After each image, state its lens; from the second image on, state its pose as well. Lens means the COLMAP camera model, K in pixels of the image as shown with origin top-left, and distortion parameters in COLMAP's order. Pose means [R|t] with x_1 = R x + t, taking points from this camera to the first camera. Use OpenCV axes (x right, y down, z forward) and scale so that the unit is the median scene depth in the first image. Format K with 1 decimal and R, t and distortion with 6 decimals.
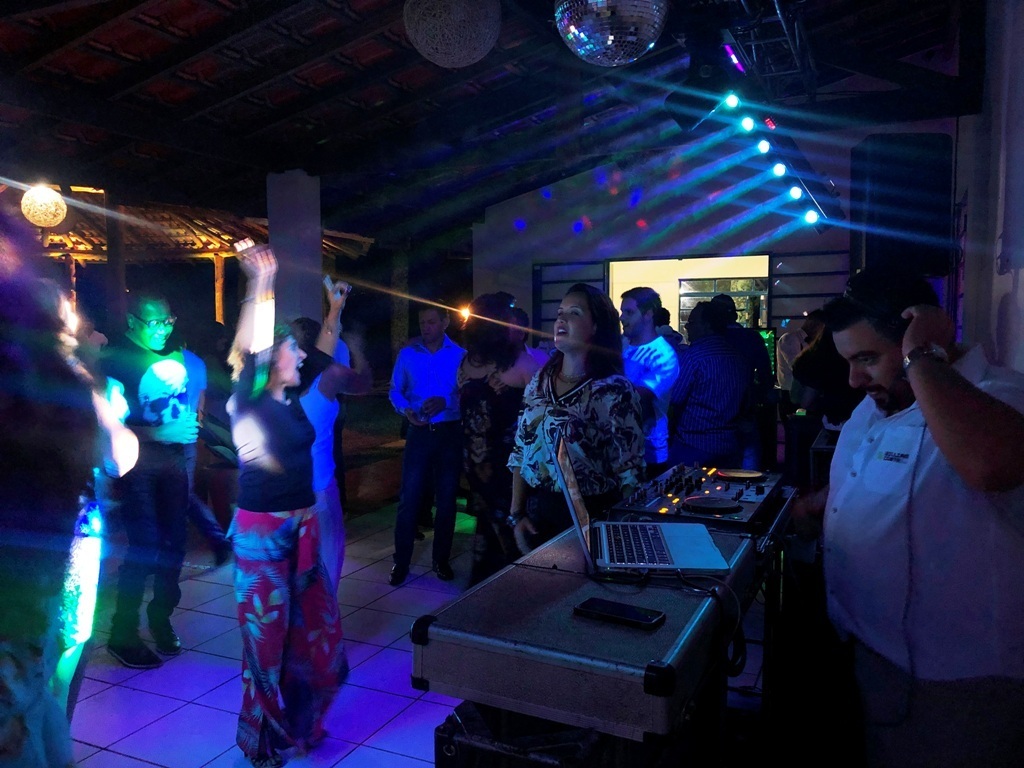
lens RADIAL K [[841.7, 0, 506.7], [0, 841.7, 381.3], [0, 0, 1]] dist [0.007144, 0.000127]
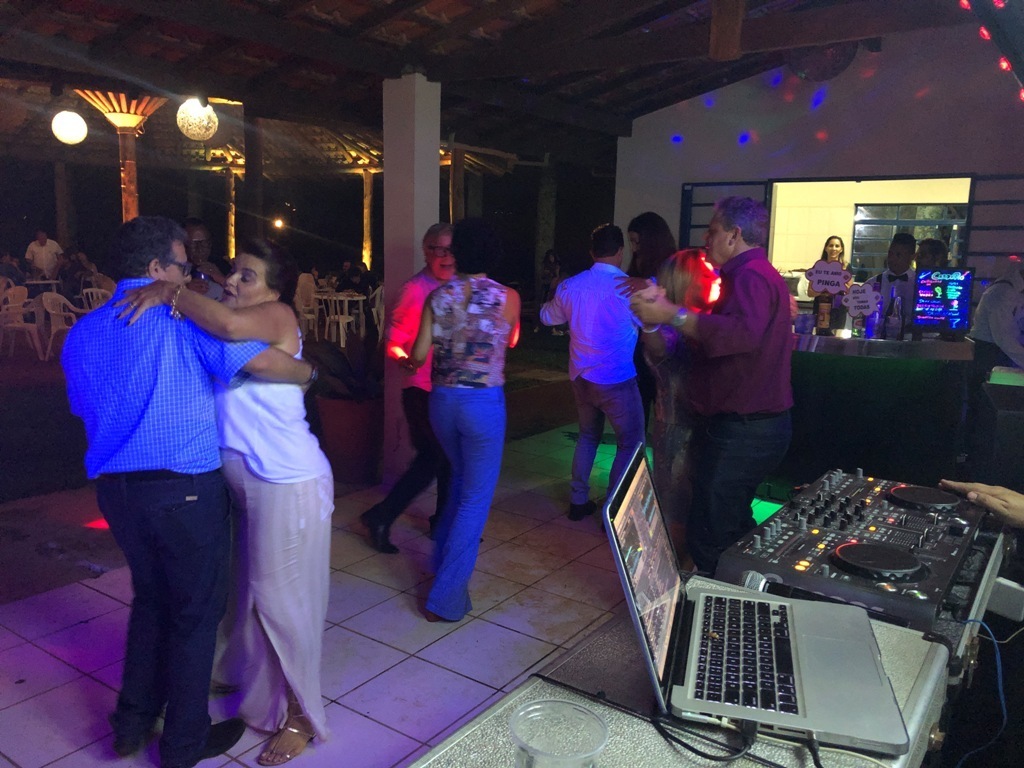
lens RADIAL K [[841.7, 0, 506.7], [0, 841.7, 381.3], [0, 0, 1]] dist [0.007144, 0.000127]
pose [[0.982996, 0.055472, -0.175050, 0.007485], [-0.038950, 0.994575, 0.096450, -0.005368], [0.179451, -0.087992, 0.979824, 0.036710]]
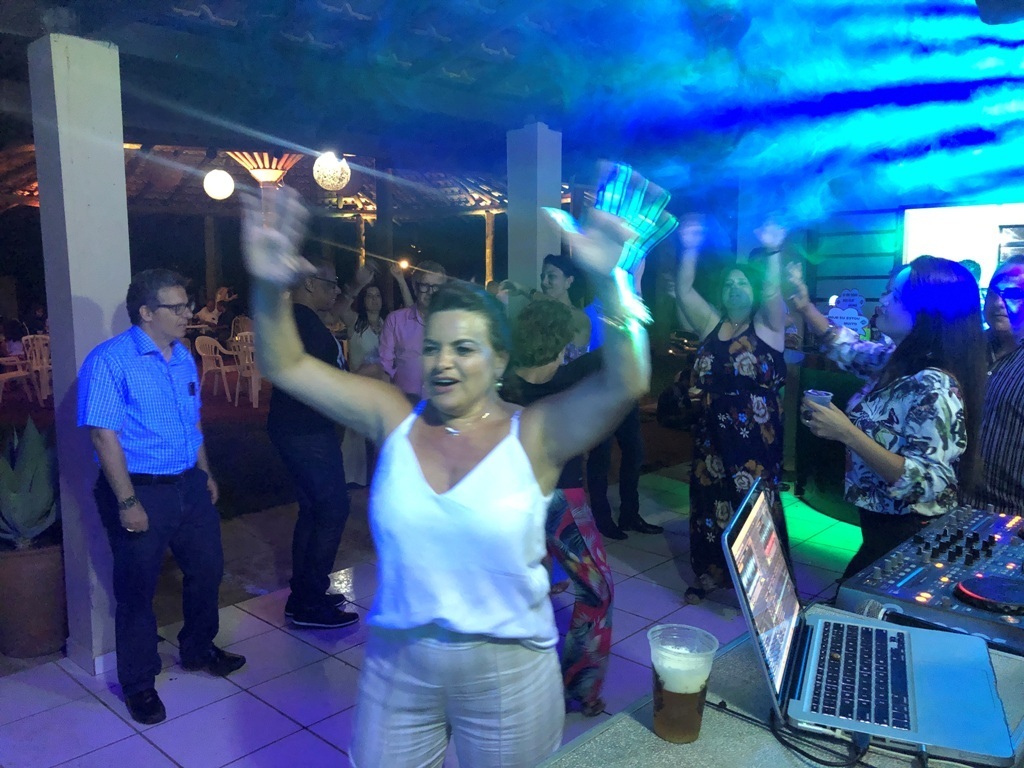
lens RADIAL K [[844.1, 0, 506.5], [0, 844.1, 380.2], [0, 0, 1]] dist [0.009240, -0.000753]
pose [[0.948275, 0.036147, -0.315386, 0.008647], [-0.018592, 0.998115, 0.058495, -0.006631], [0.316906, -0.049606, 0.947159, 0.028420]]
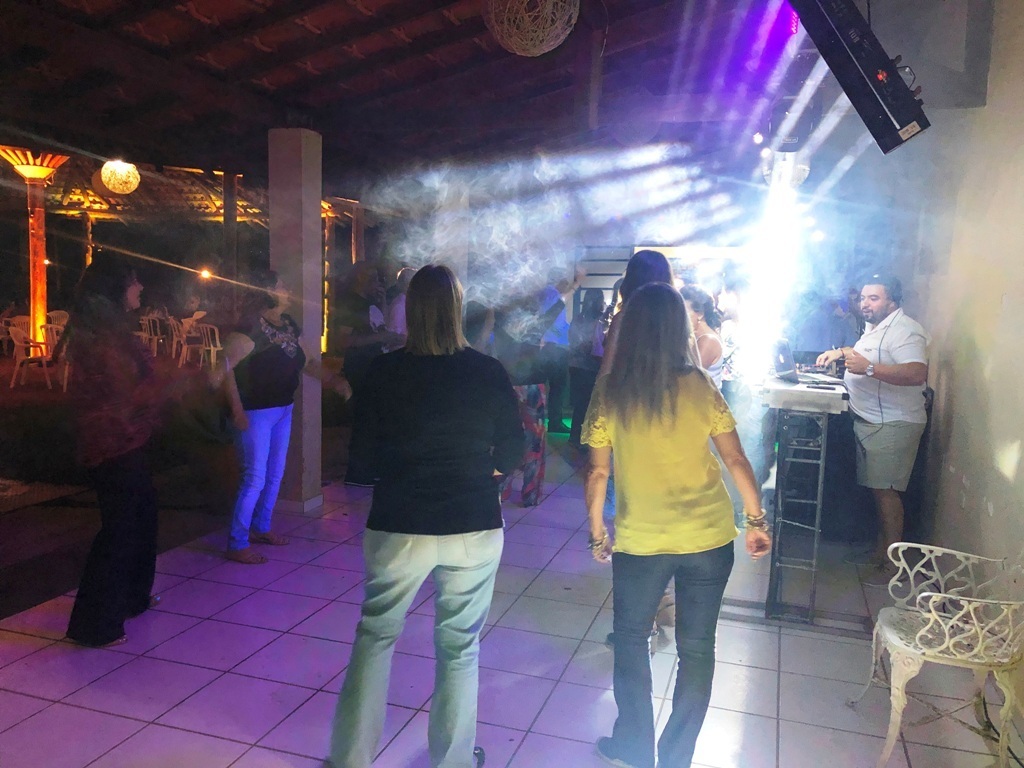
lens RADIAL K [[844.1, 0, 518.7], [0, 844.1, 383.3], [0, 0, 1]] dist [0.005323, -0.004505]
pose [[0.992351, 0.013737, 0.122682, -0.108755], [-0.019043, 0.998928, 0.042186, 0.012279], [-0.121971, -0.044200, 0.991549, -0.162837]]
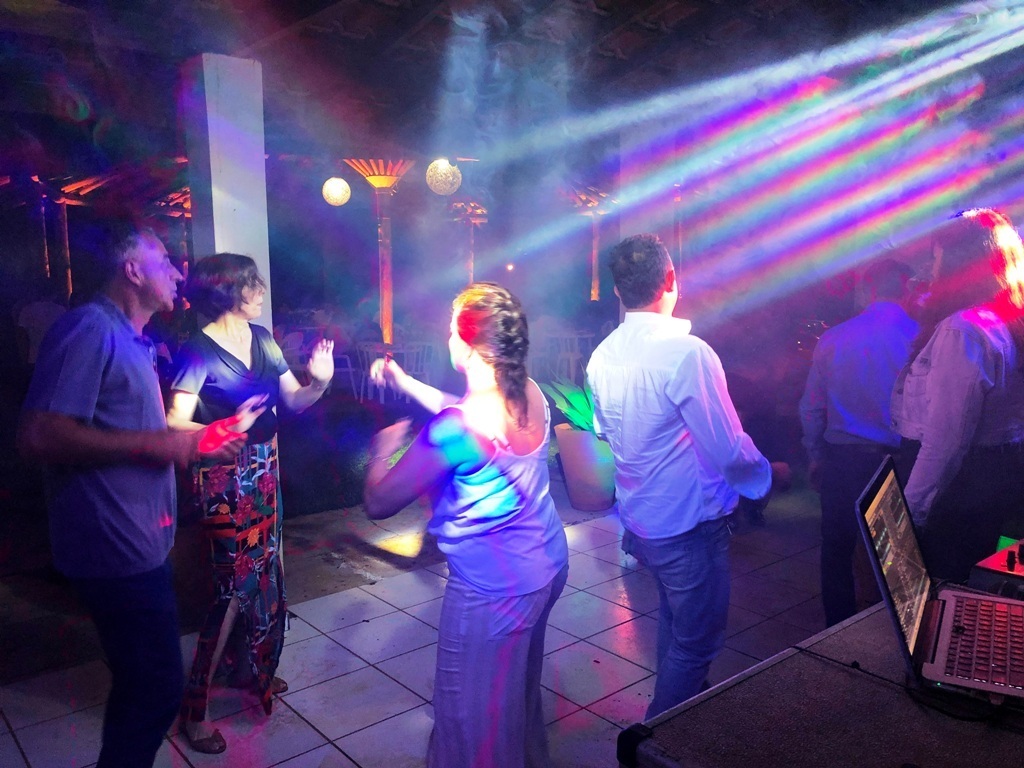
lens RADIAL K [[840.3, 0, 509.1], [0, 840.3, 379.7], [0, 0, 1]] dist [0.011806, 0.001114]
pose [[0.903278, 0.039237, -0.427259, 0.007795], [-0.016140, 0.998212, 0.057550, -0.004662], [0.428753, -0.045087, 0.902296, 0.022473]]
